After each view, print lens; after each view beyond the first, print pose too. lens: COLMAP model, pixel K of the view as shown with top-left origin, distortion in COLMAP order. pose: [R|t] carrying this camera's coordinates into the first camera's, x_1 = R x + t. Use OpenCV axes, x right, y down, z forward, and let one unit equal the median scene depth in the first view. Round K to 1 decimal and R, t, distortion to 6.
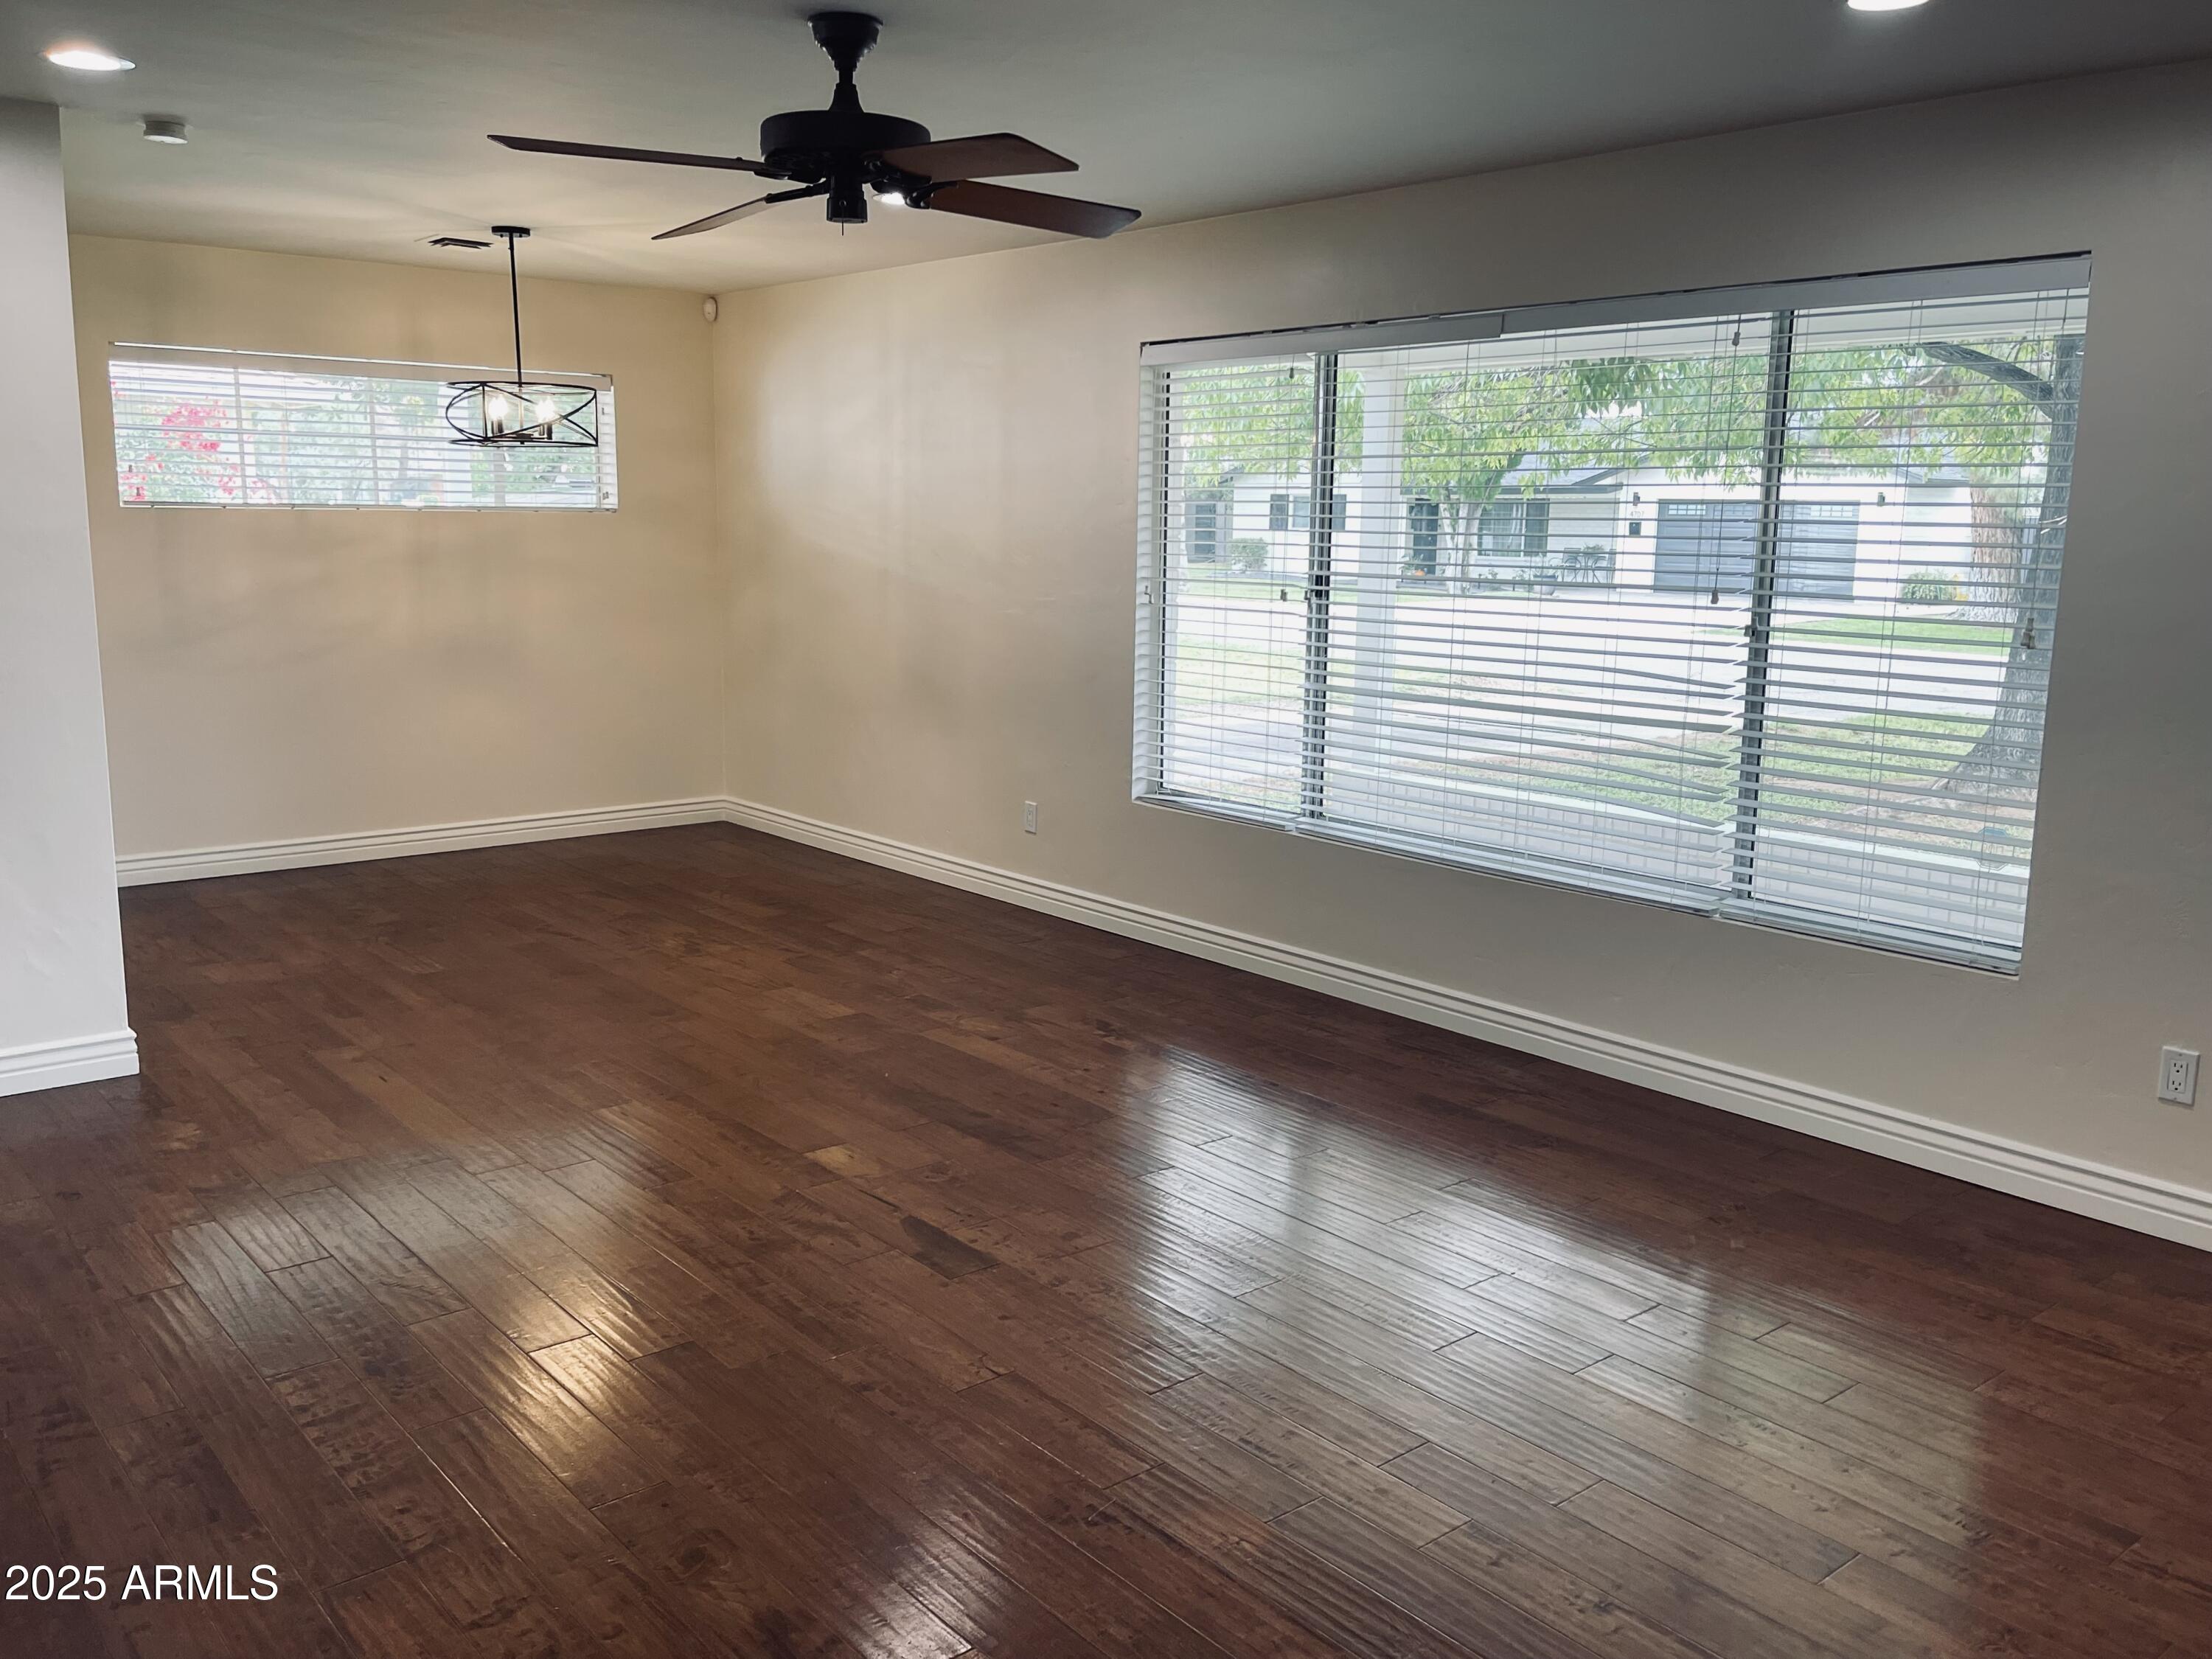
lens RADIAL K [[1820.9, 0, 1107.7], [0, 1820.9, 817.5], [0, 0, 1]] dist [0.052722, -0.024136]
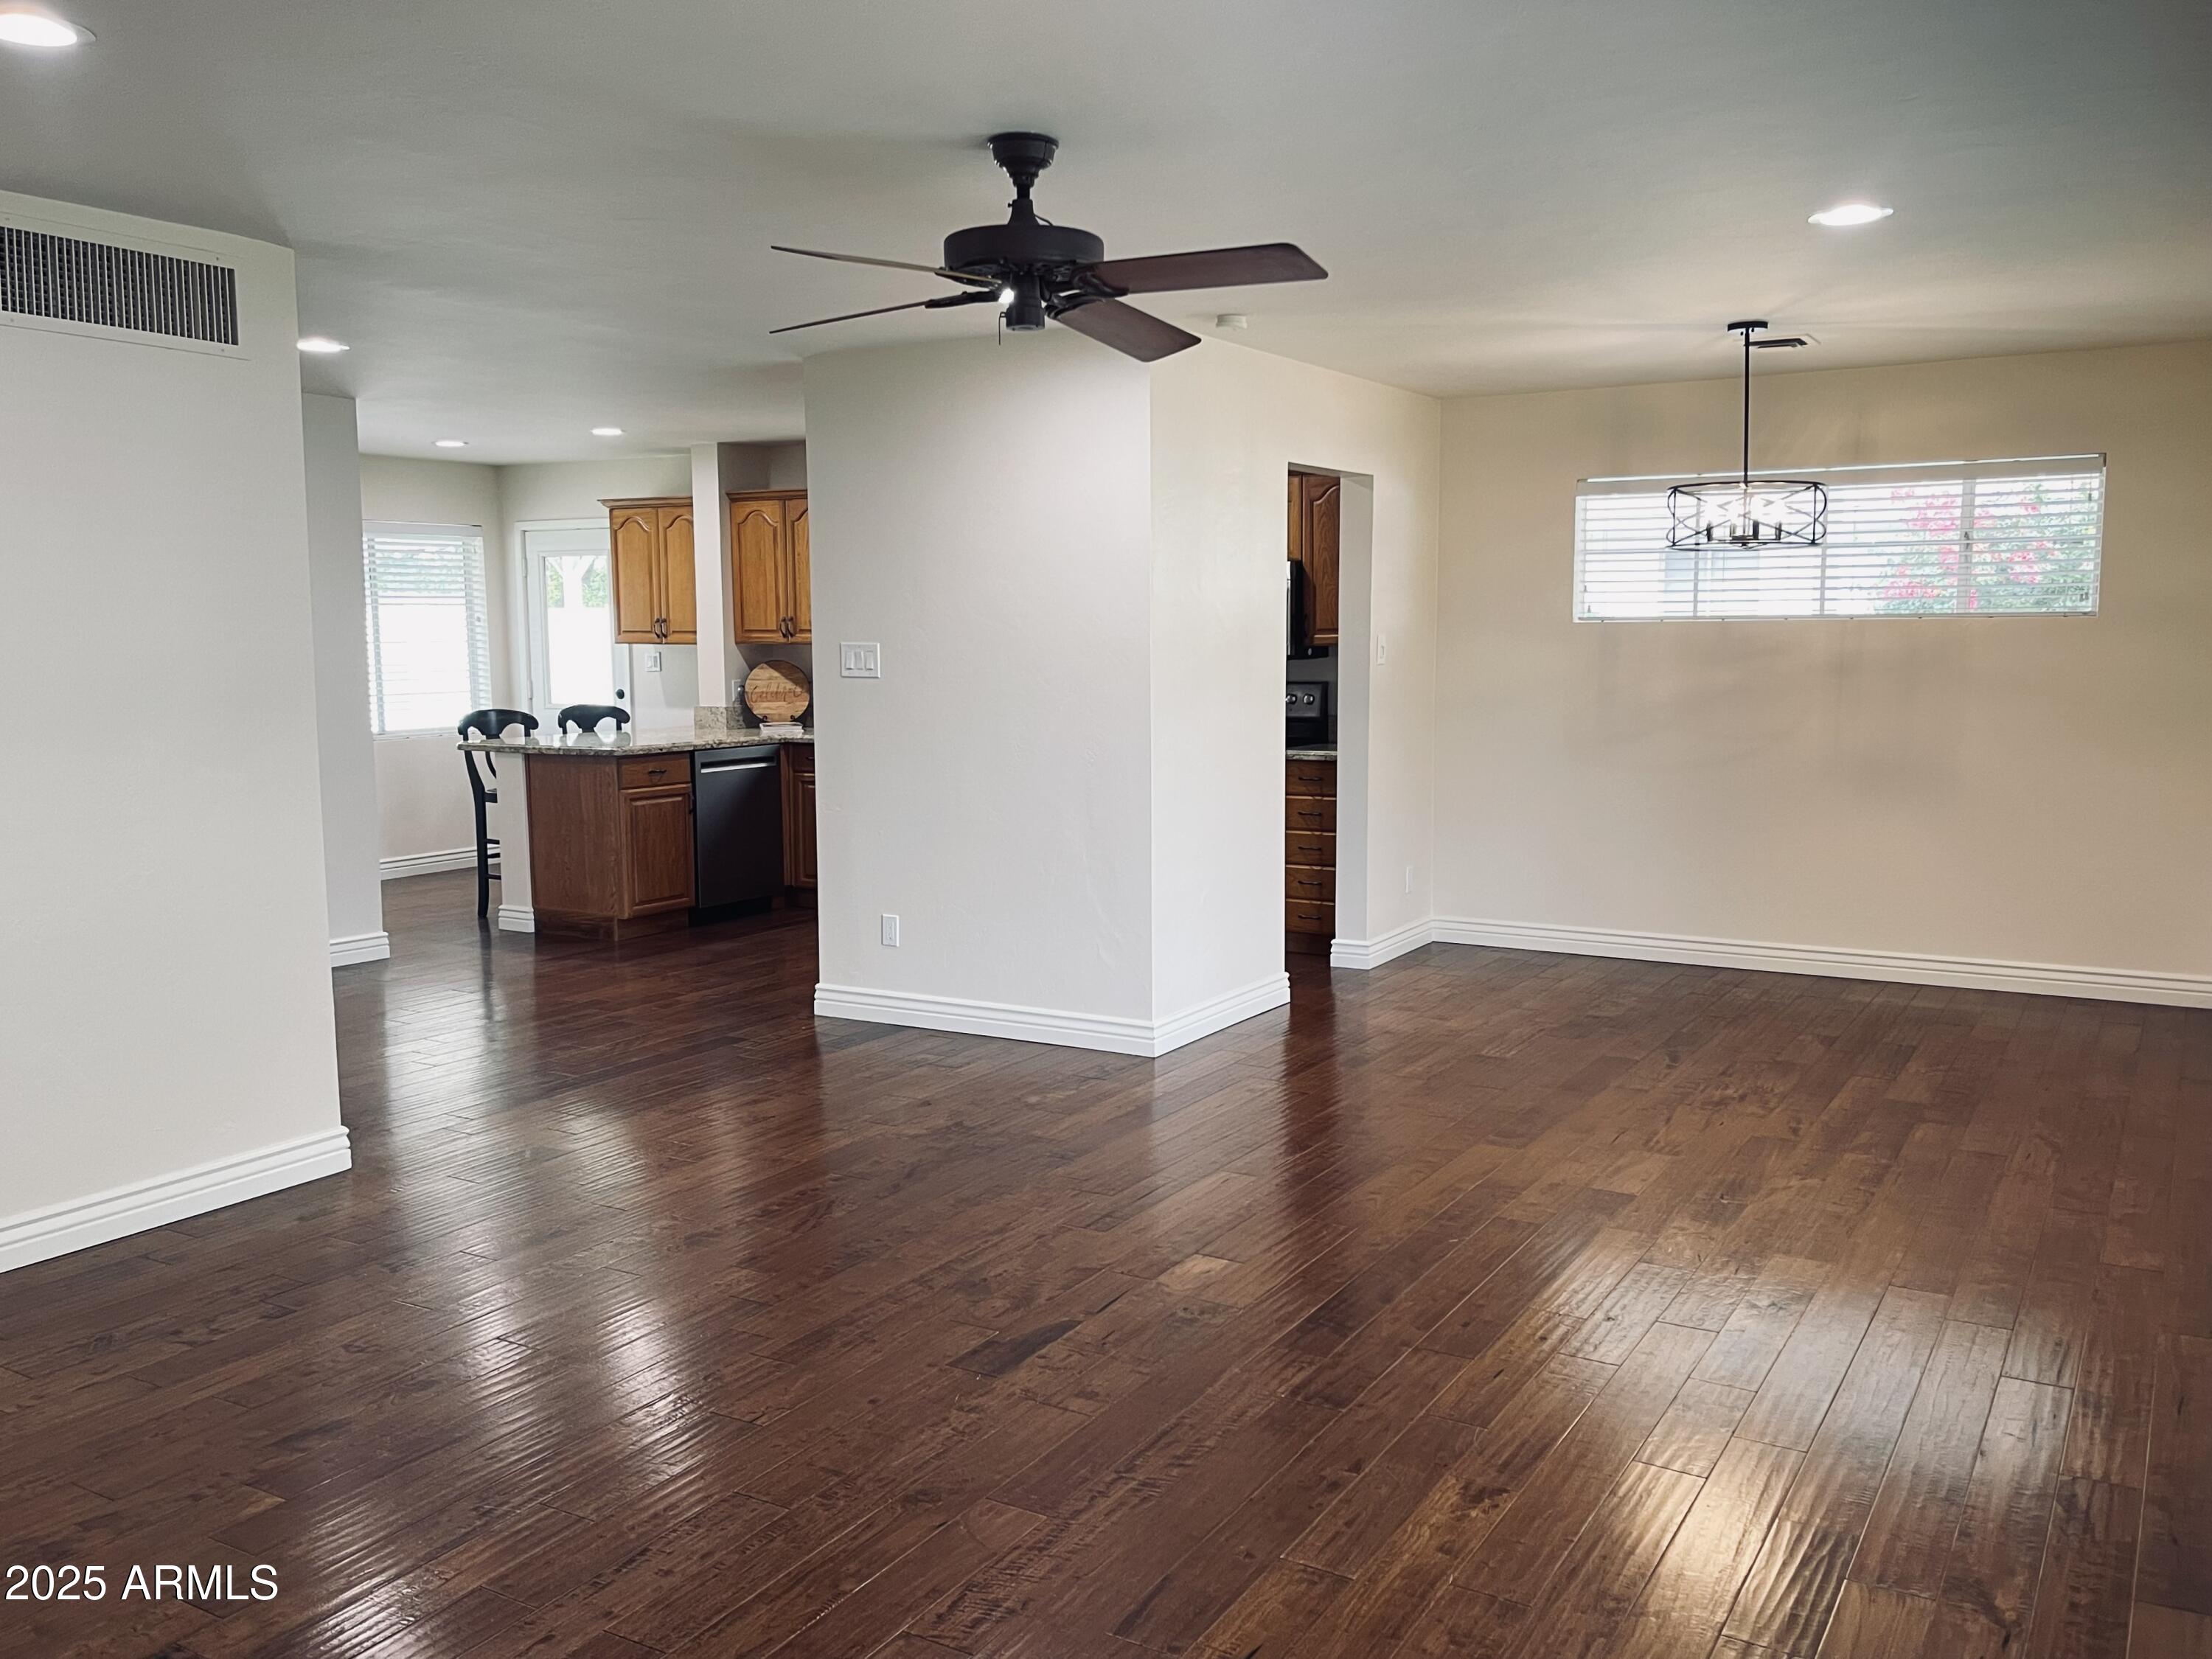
lens RADIAL K [[1820.9, 0, 1127.8], [0, 1820.9, 791.2], [0, 0, 1]] dist [0.052722, -0.024136]
pose [[0.323598, 0.065528, -0.943923, 0.460351], [-0.145957, 0.989116, 0.018628, -0.046413], [0.934870, 0.131744, 0.329640, 0.388313]]
